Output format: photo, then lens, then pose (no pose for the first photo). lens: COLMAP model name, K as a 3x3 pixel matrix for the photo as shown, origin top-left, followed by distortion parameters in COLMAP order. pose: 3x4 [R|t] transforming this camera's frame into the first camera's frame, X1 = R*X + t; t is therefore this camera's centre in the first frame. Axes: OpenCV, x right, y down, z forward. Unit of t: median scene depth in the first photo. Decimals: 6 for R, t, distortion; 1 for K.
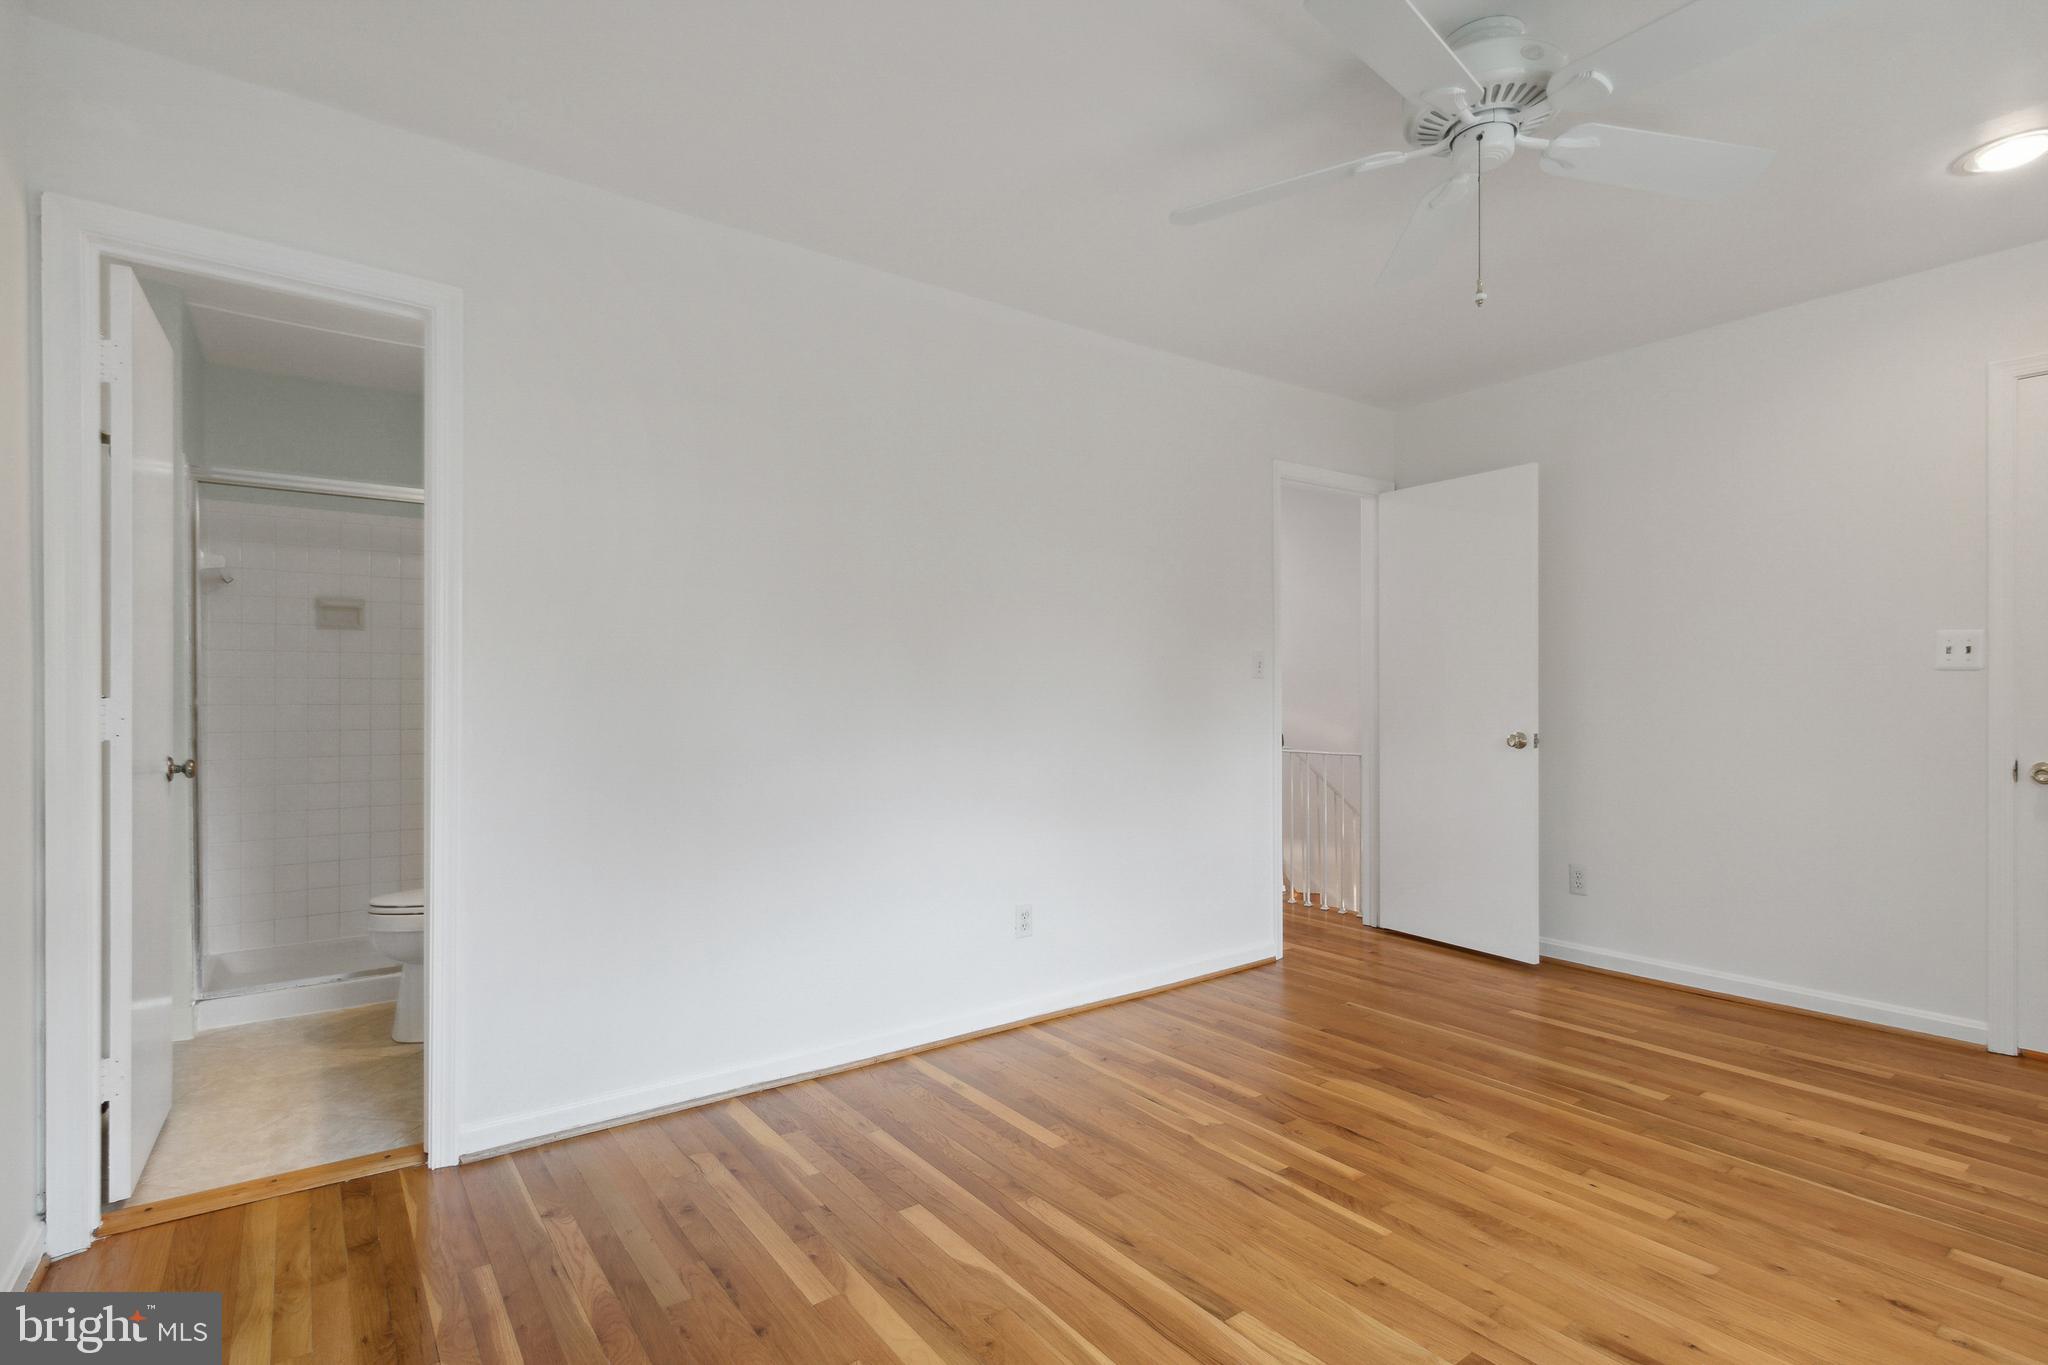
lens RADIAL K [[961.0, 0, 1022.2], [0, 961.0, 687.7], [0, 0, 1]] dist [-0.000800, -0.000072]
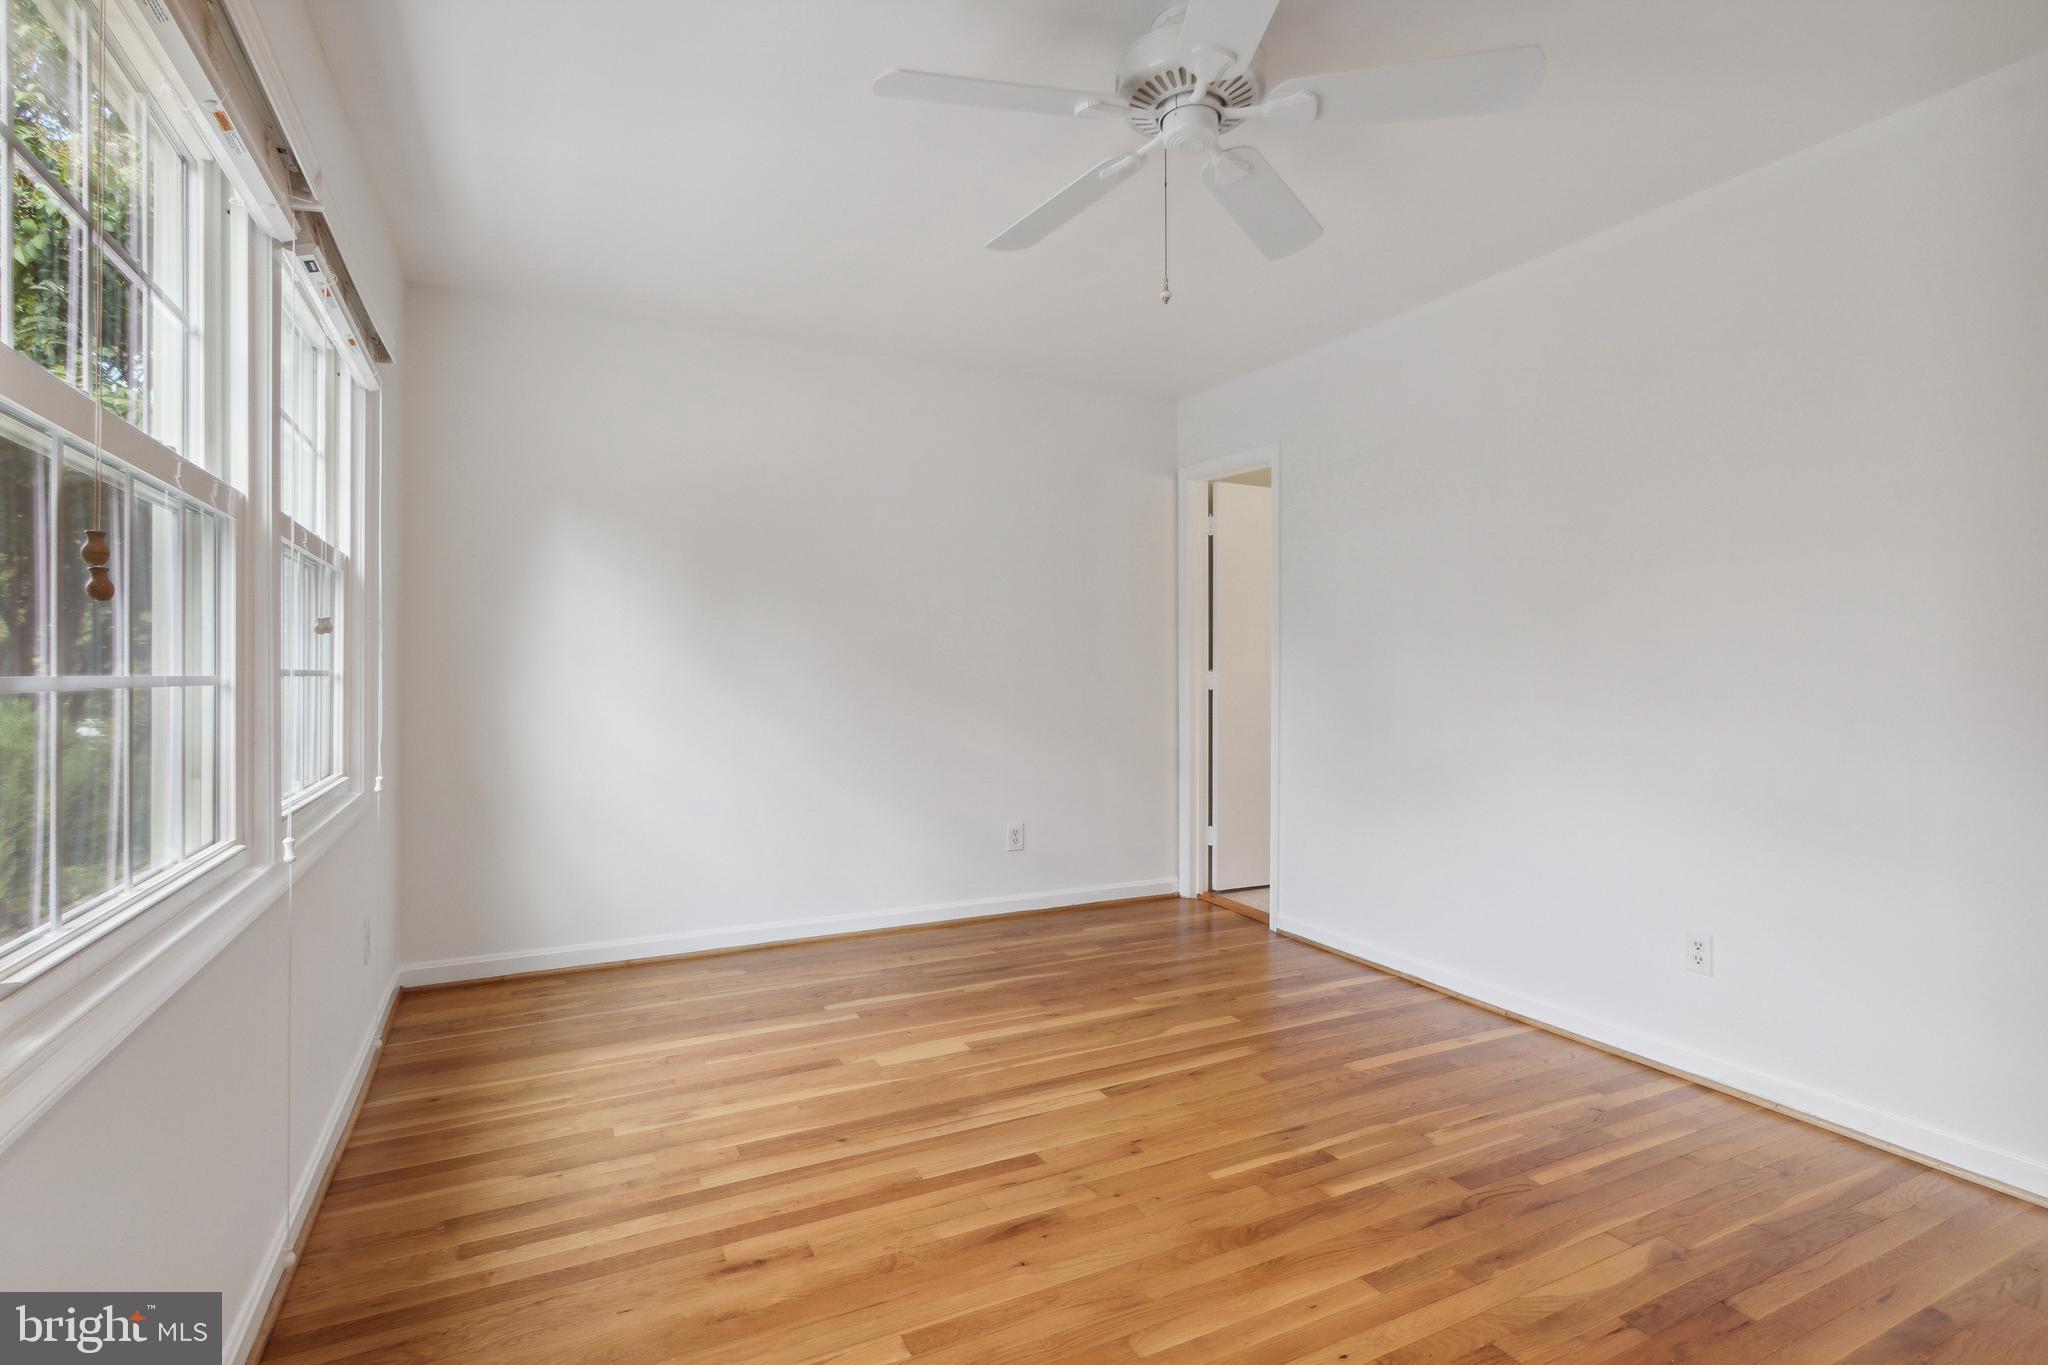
lens RADIAL K [[980.8, 0, 1027.8], [0, 980.8, 700.2], [0, 0, 1]] dist [0.000785, 0.000049]
pose [[-0.158282, 0.029286, -0.986960, 1.205931], [0.005684, 0.999571, 0.028749, 0.014455], [0.987378, -0.001060, -0.158380, 0.806572]]
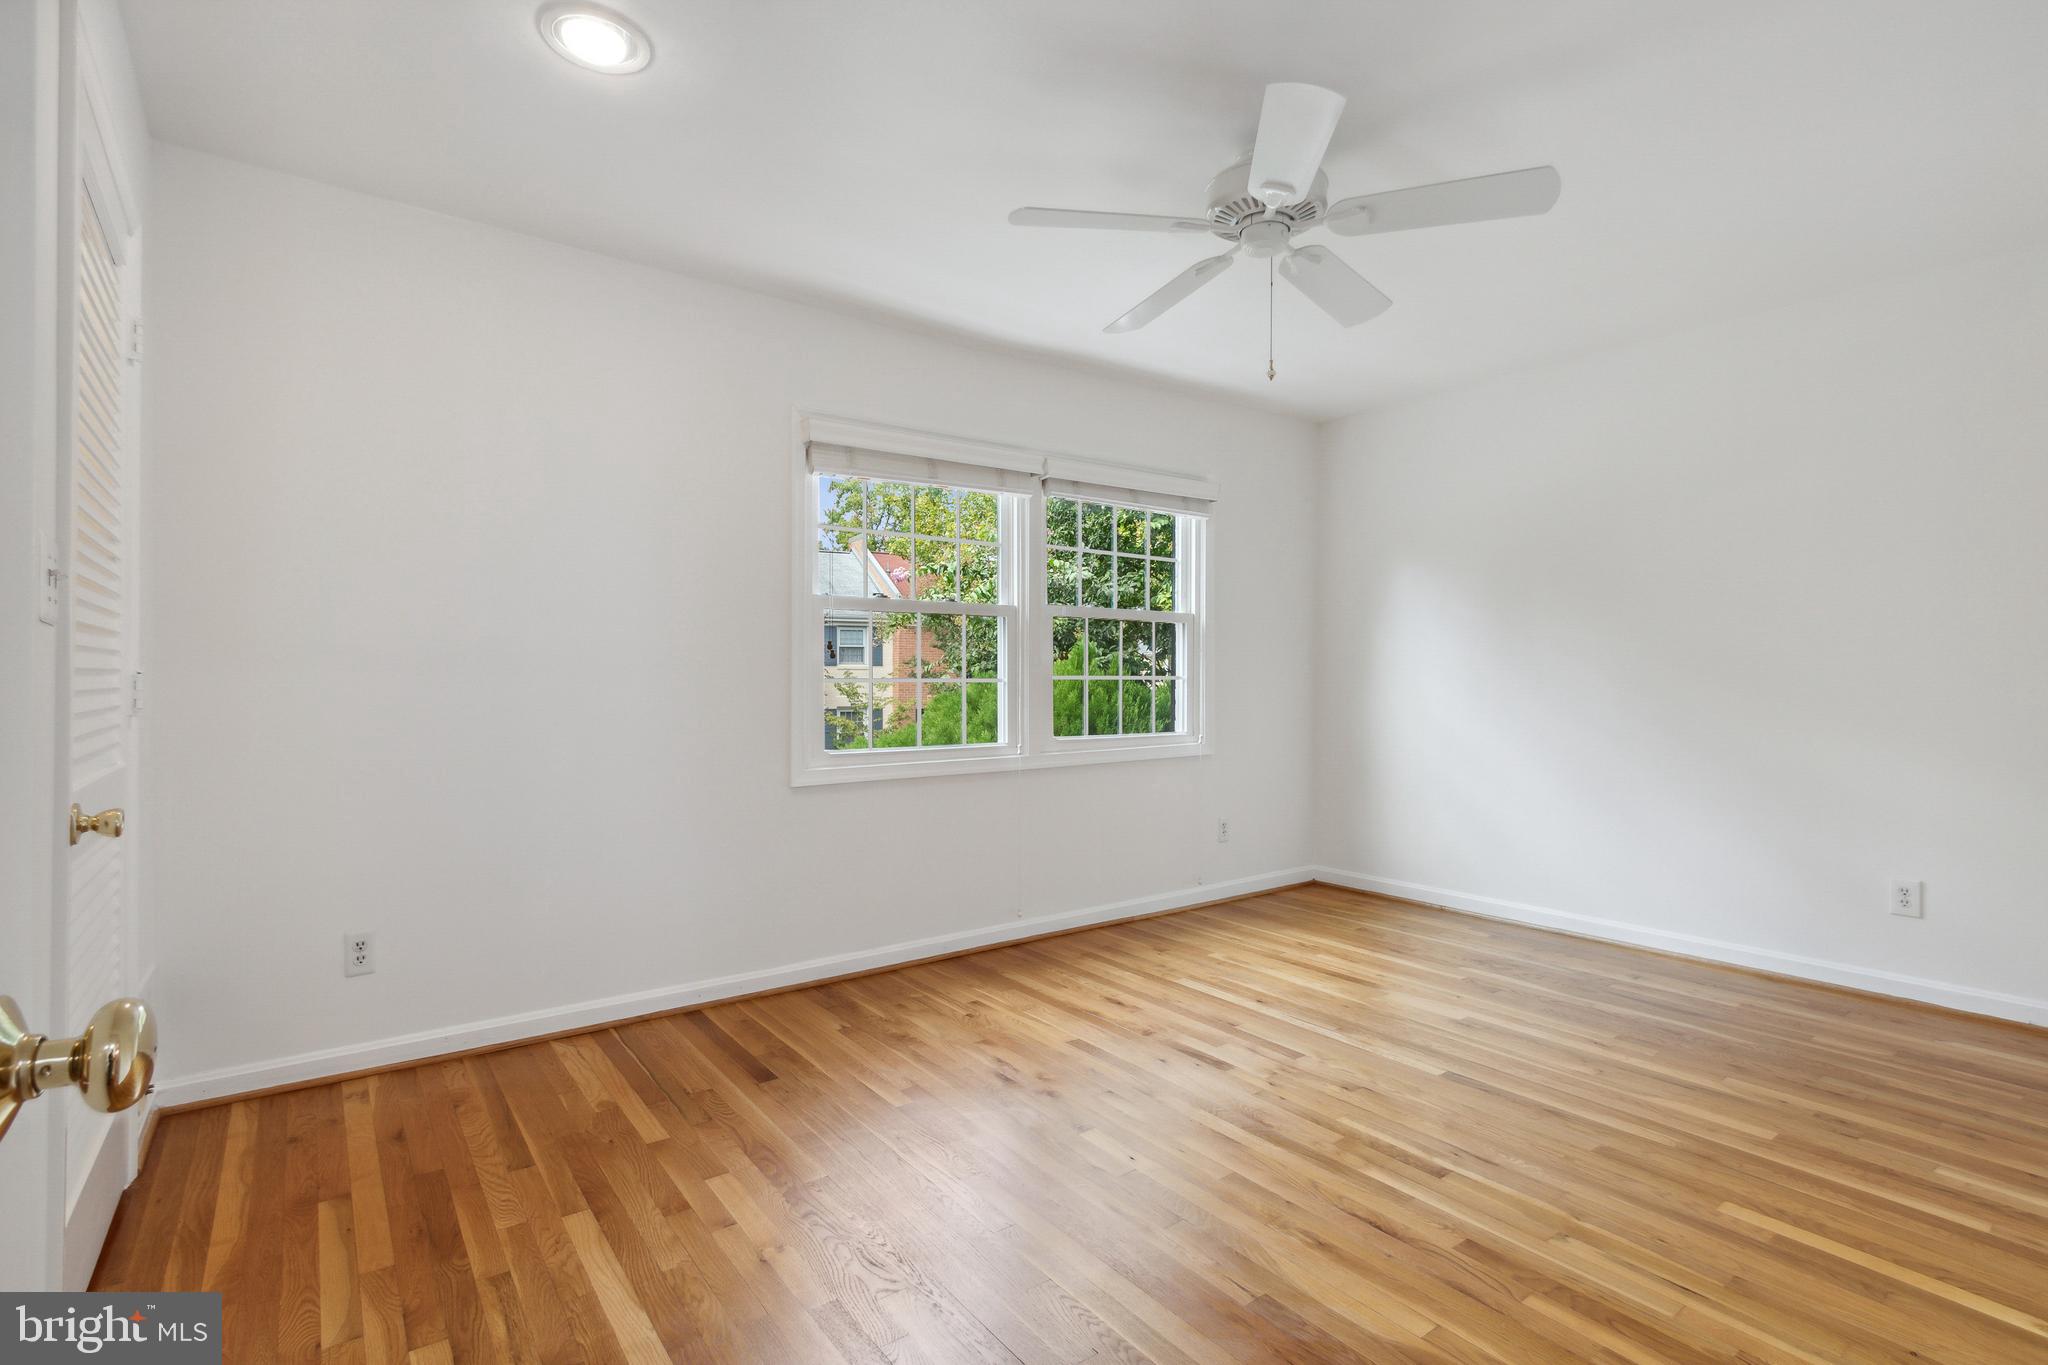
lens RADIAL K [[961.0, 0, 1022.2], [0, 961.0, 687.7], [0, 0, 1]] dist [-0.000800, -0.000072]
pose [[-0.999969, 0.001499, -0.007688, 0.650327], [0.001461, 0.999987, 0.004855, 0.021788], [0.007696, 0.004844, -0.999959, 1.817065]]
